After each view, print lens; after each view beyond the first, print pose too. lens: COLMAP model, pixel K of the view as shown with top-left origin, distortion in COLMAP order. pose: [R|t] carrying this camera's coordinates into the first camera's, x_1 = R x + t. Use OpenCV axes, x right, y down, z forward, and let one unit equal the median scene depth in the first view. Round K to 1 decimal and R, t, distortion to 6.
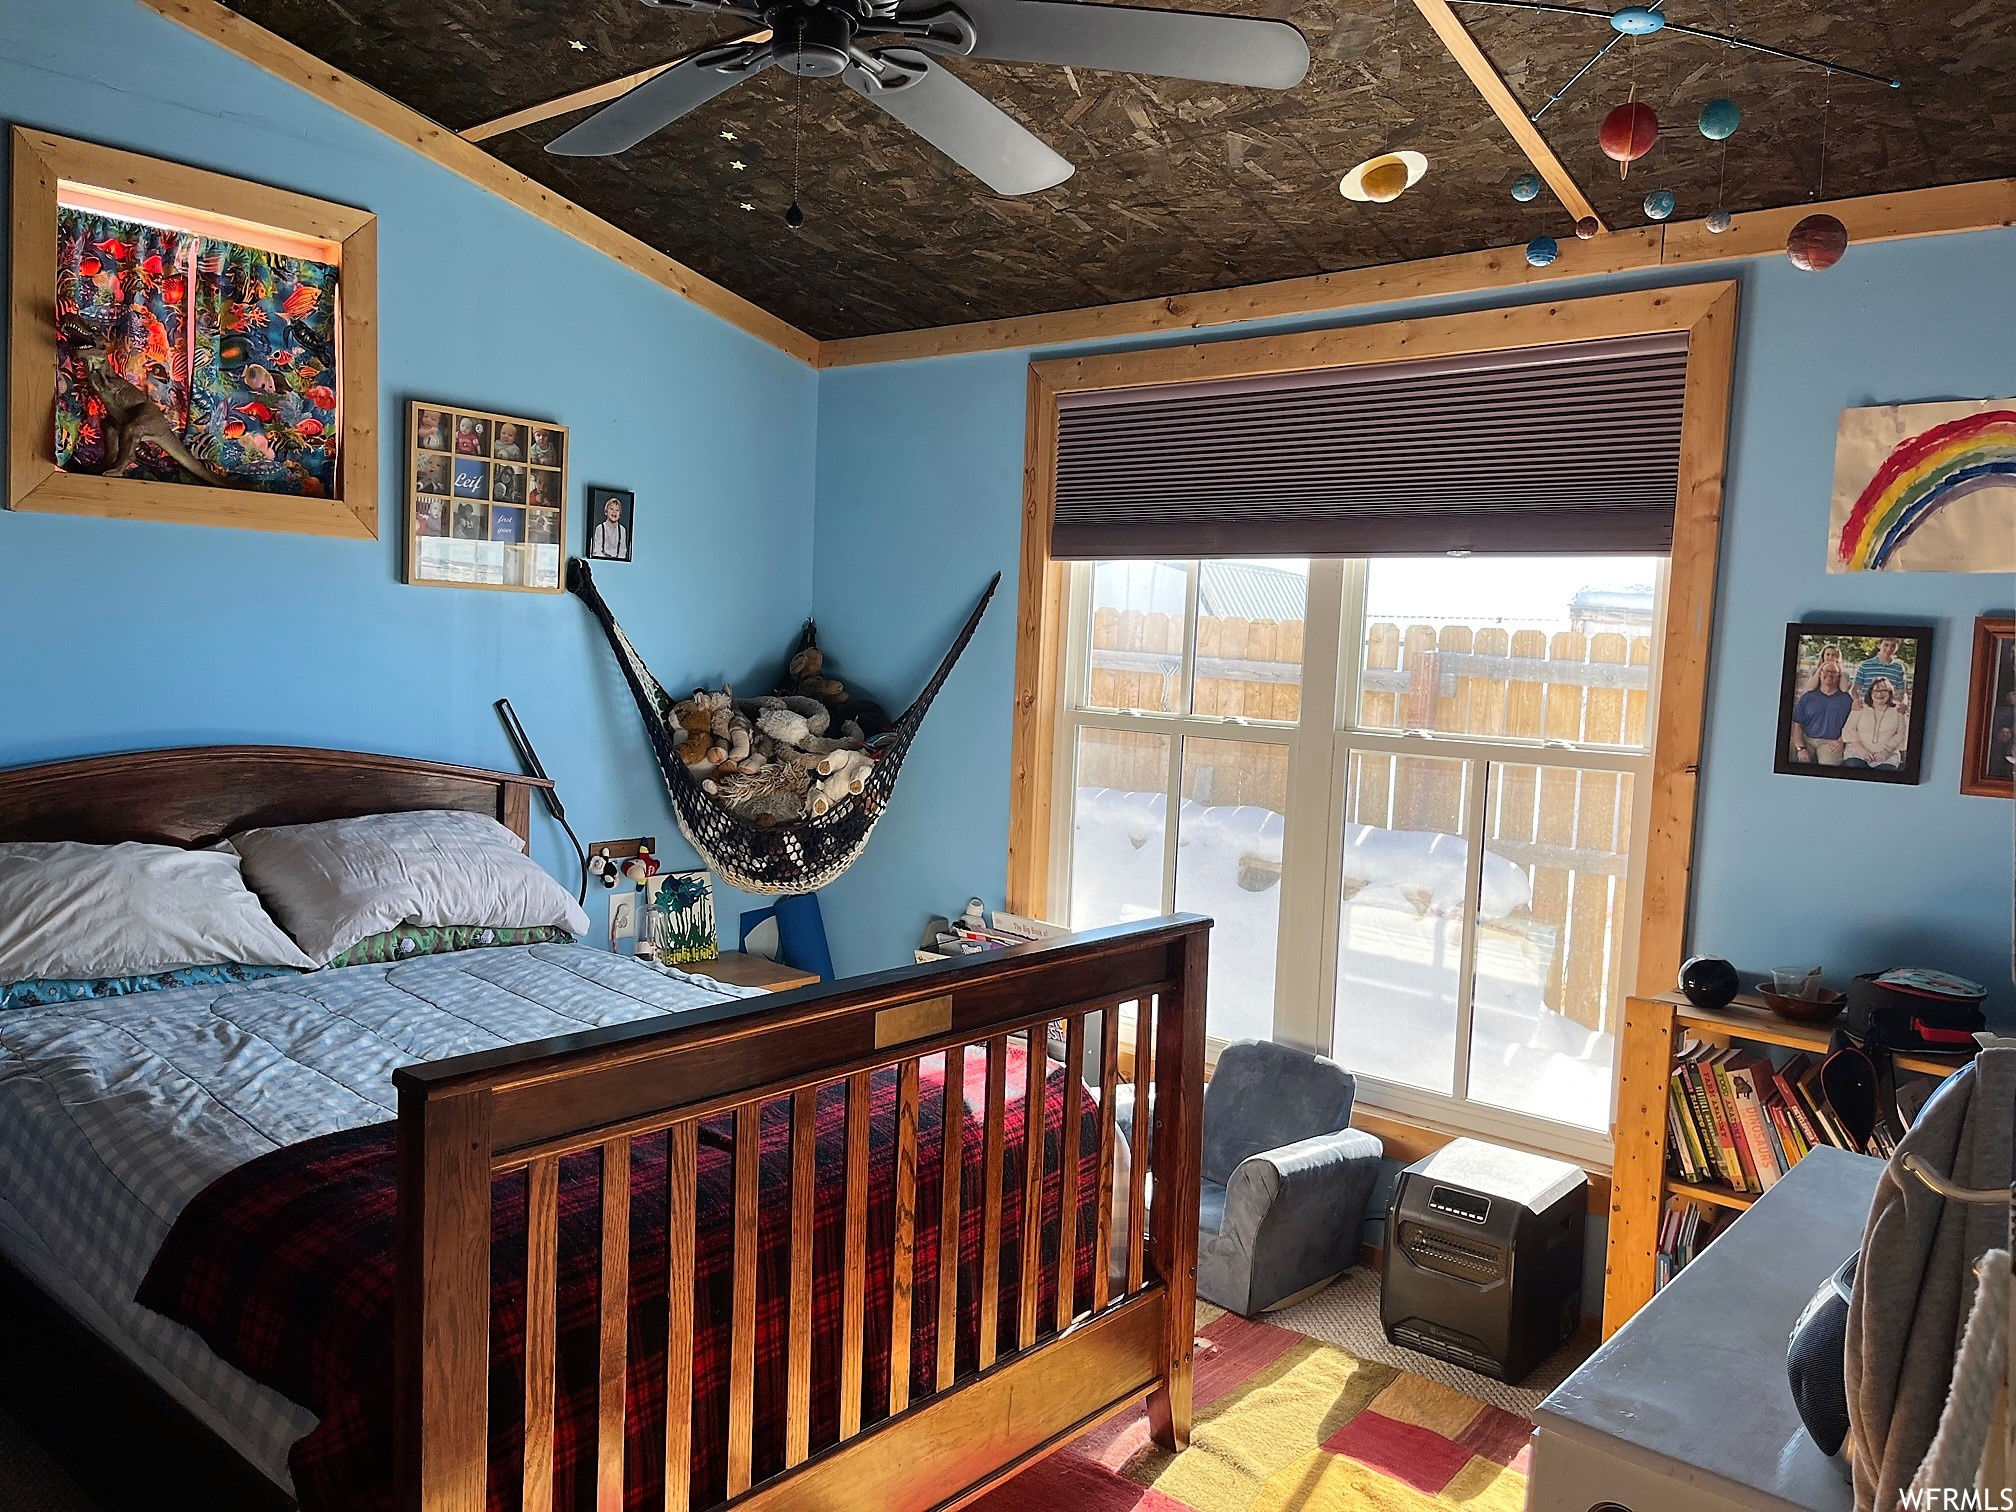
lens RADIAL K [[1492.3, 0, 1014.2], [0, 1492.3, 798.5], [0, 0, 1]] dist [0.059879, -0.068796]
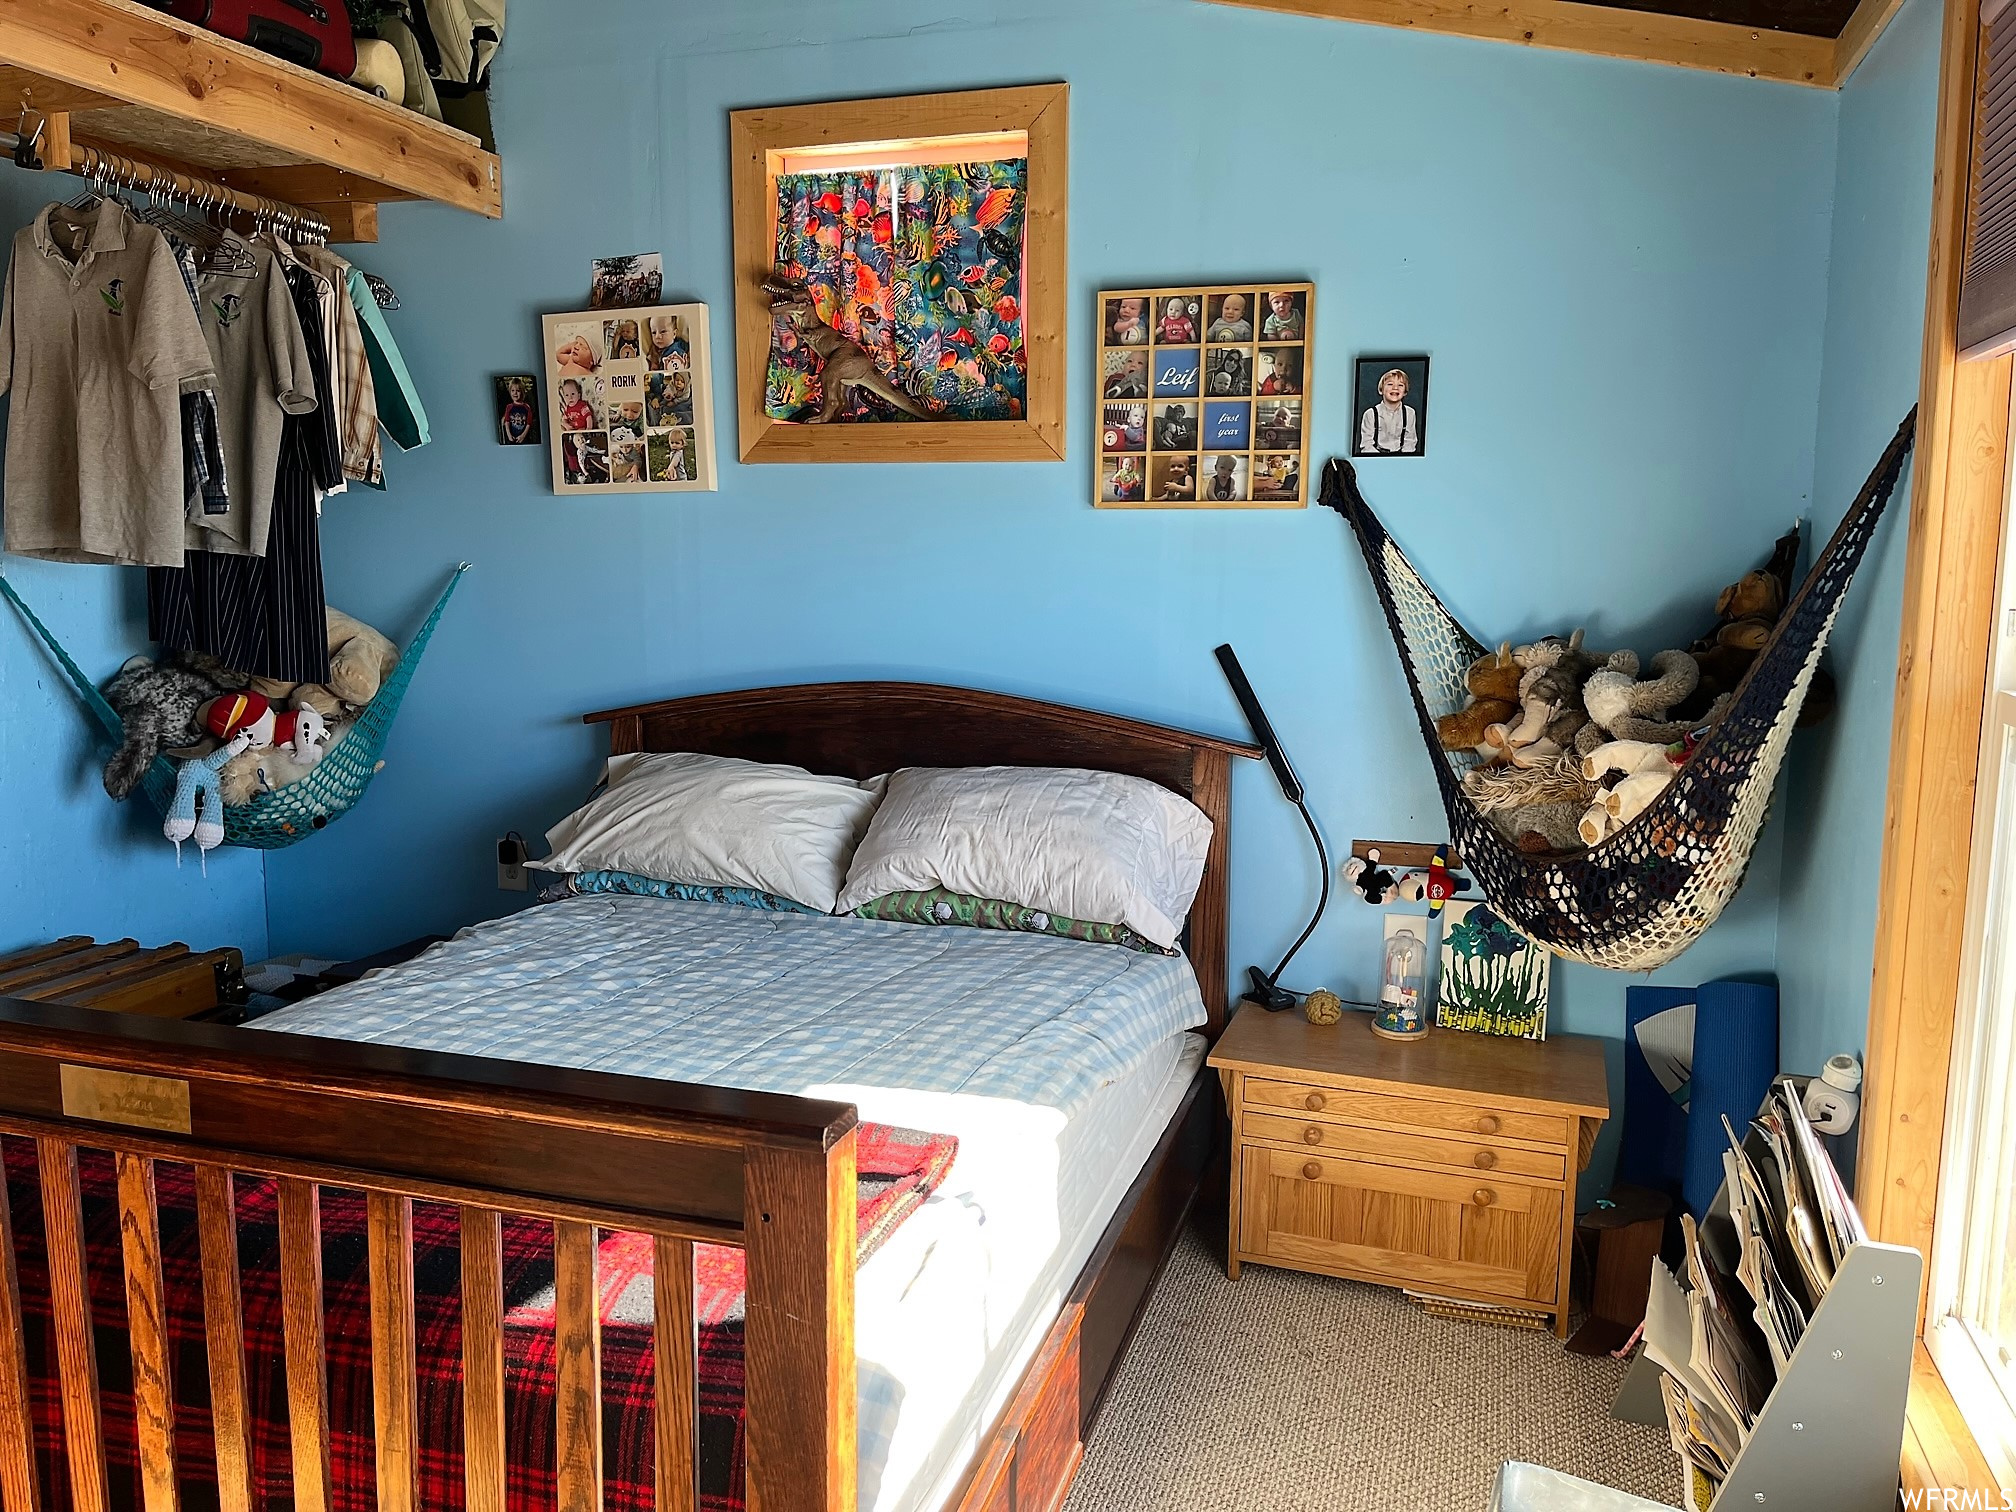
lens RADIAL K [[1513.0, 0, 1009.3], [0, 1513.0, 772.3], [0, 0, 1]] dist [0.063574, -0.086834]
pose [[0.378600, 0.093538, -0.920822, 0.424080], [-0.089169, 0.993939, 0.064303, -0.045067], [0.921255, 0.057764, 0.384646, 0.665838]]
